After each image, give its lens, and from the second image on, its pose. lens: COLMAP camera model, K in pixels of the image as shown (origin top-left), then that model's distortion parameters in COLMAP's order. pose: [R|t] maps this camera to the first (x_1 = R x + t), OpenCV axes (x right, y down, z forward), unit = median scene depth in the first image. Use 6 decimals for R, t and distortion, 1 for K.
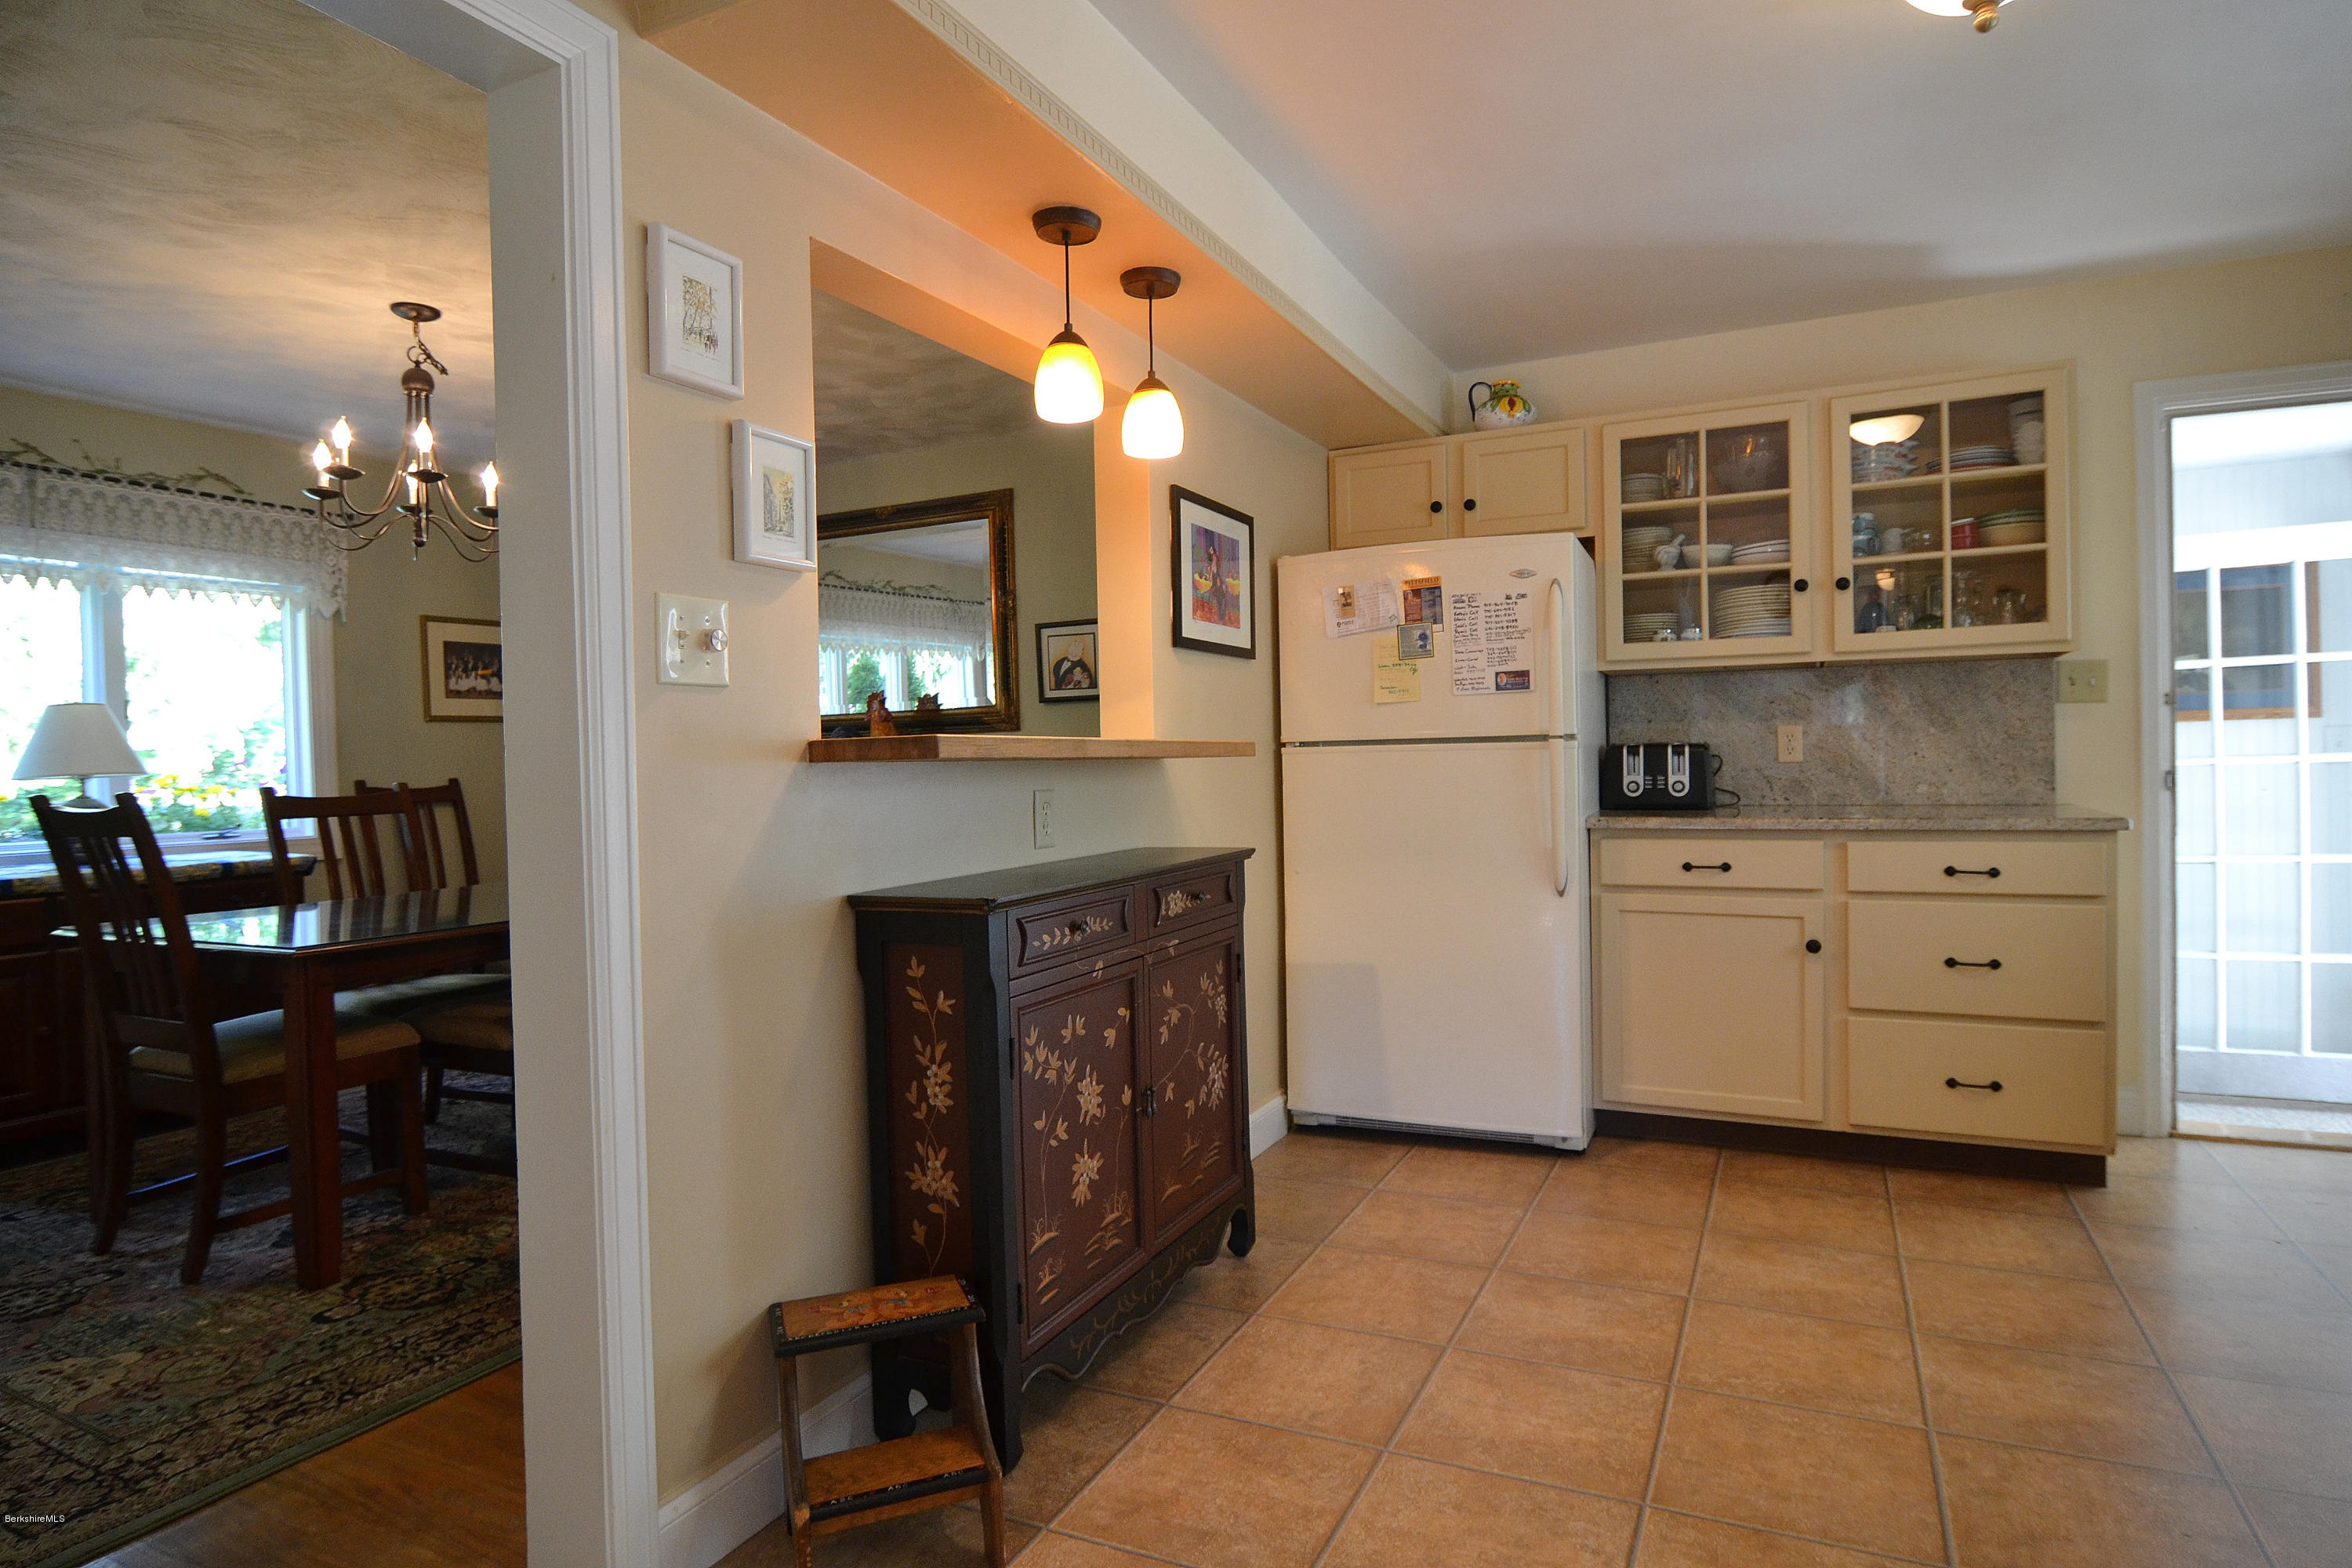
lens RADIAL K [[1283.9, 0, 1179.8], [0, 1283.9, 784.8], [0, 0, 1]] dist [-0.007060, -0.008368]
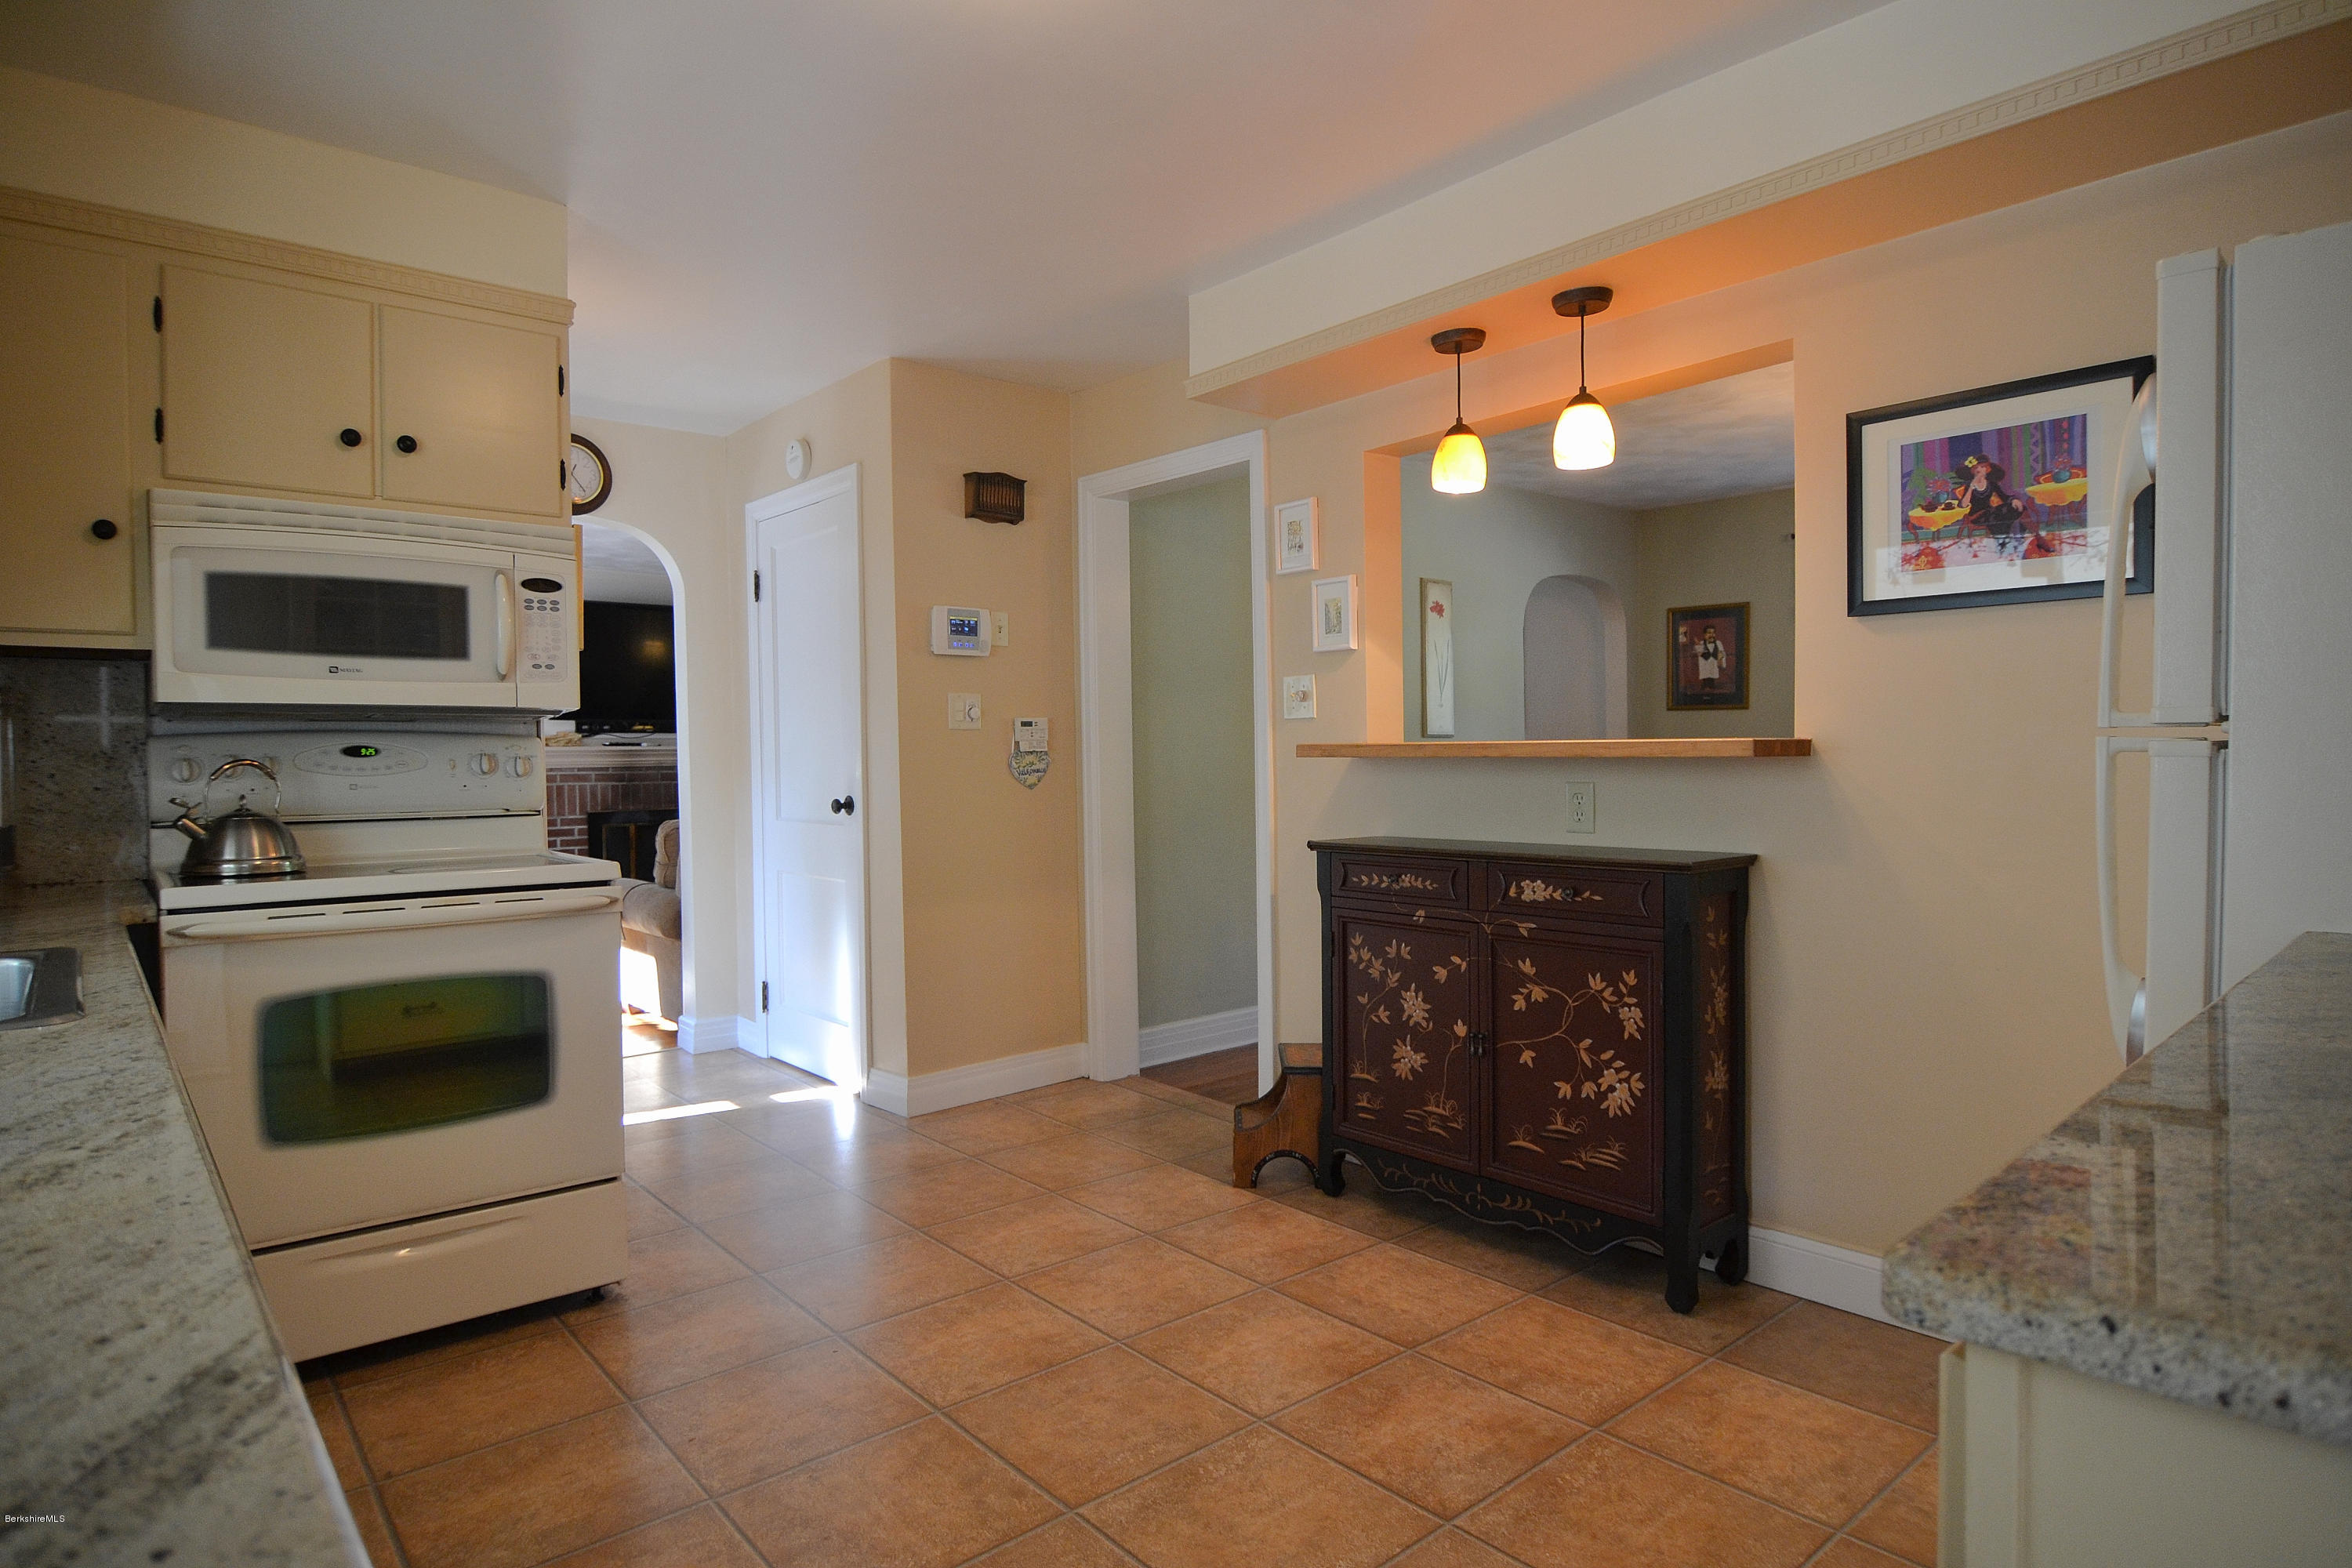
lens RADIAL K [[1283.9, 0, 1182.2], [0, 1283.9, 779.8], [0, 0, 1]] dist [-0.007060, -0.008368]
pose [[-0.395473, 0.047542, -0.917246, 0.869219], [0.004614, 0.998750, 0.049777, -0.045532], [0.918466, 0.015453, -0.395198, 0.899575]]
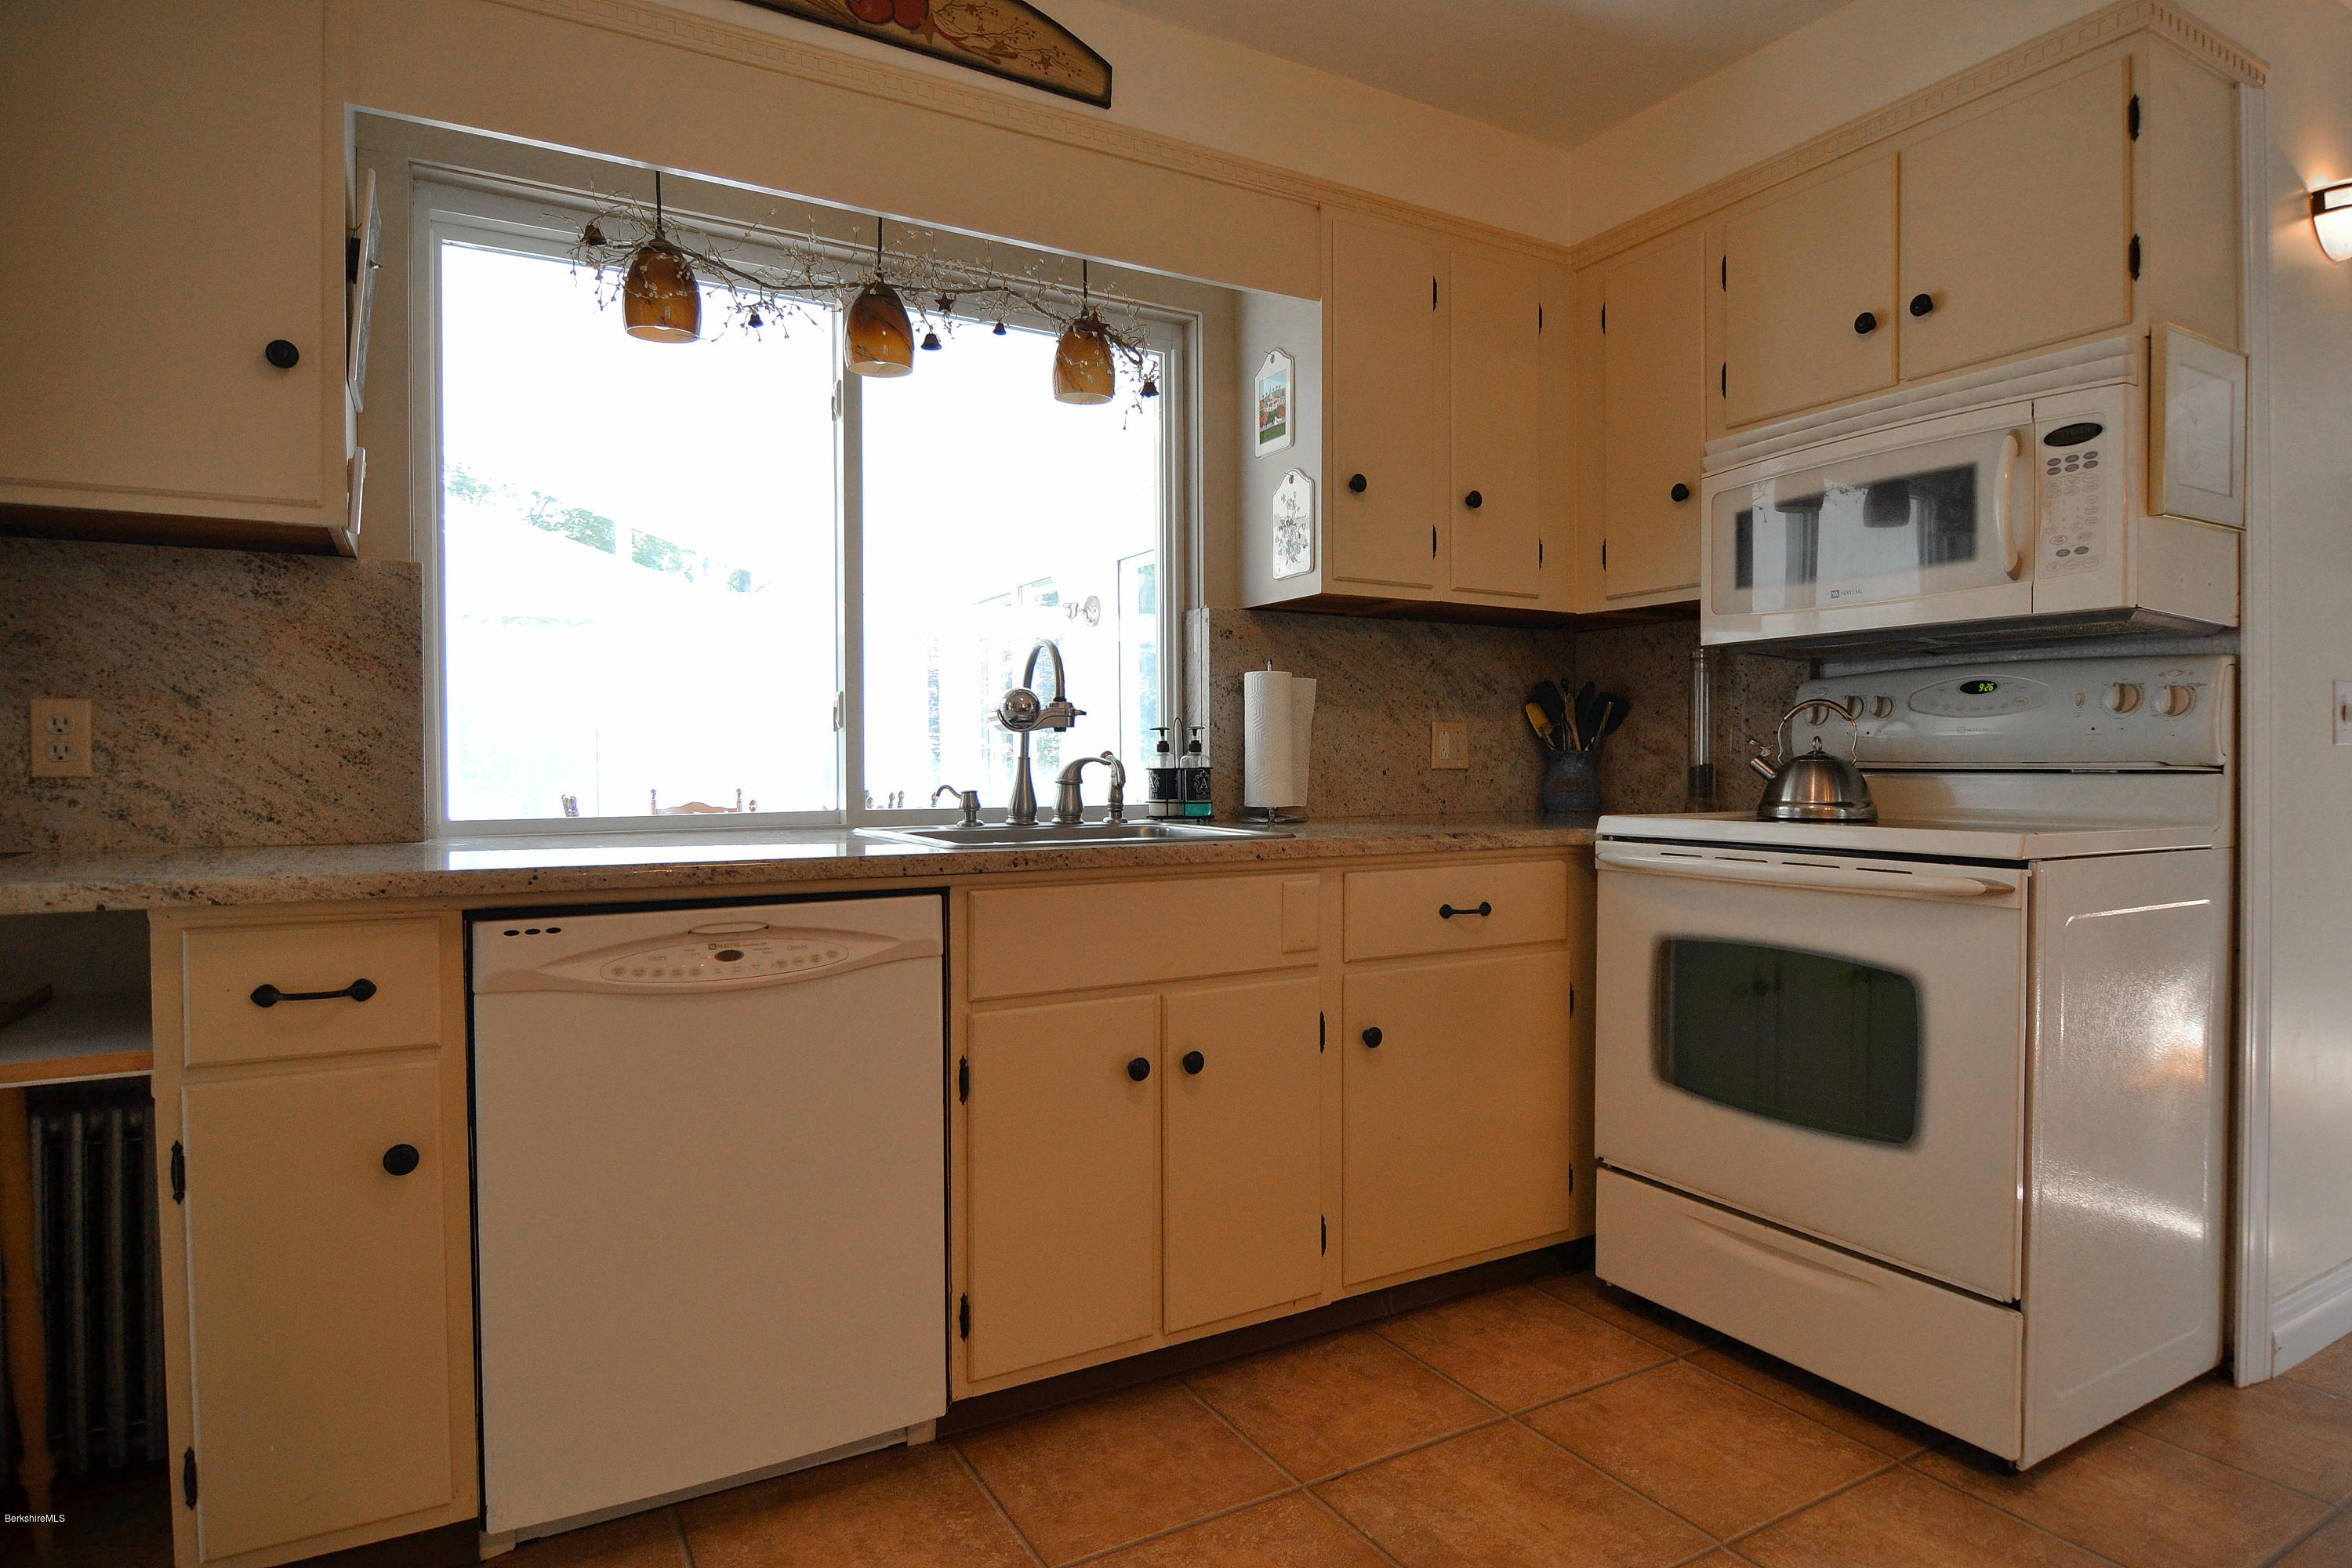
lens RADIAL K [[1283.9, 0, 1194.7], [0, 1283.9, 781.9], [0, 0, 1]] dist [-0.007060, -0.008368]
pose [[-0.829704, 0.020117, 0.557841, 0.254405], [0.033856, 0.999324, 0.014318, 0.004318], [-0.557176, 0.030766, -0.829824, 0.889226]]
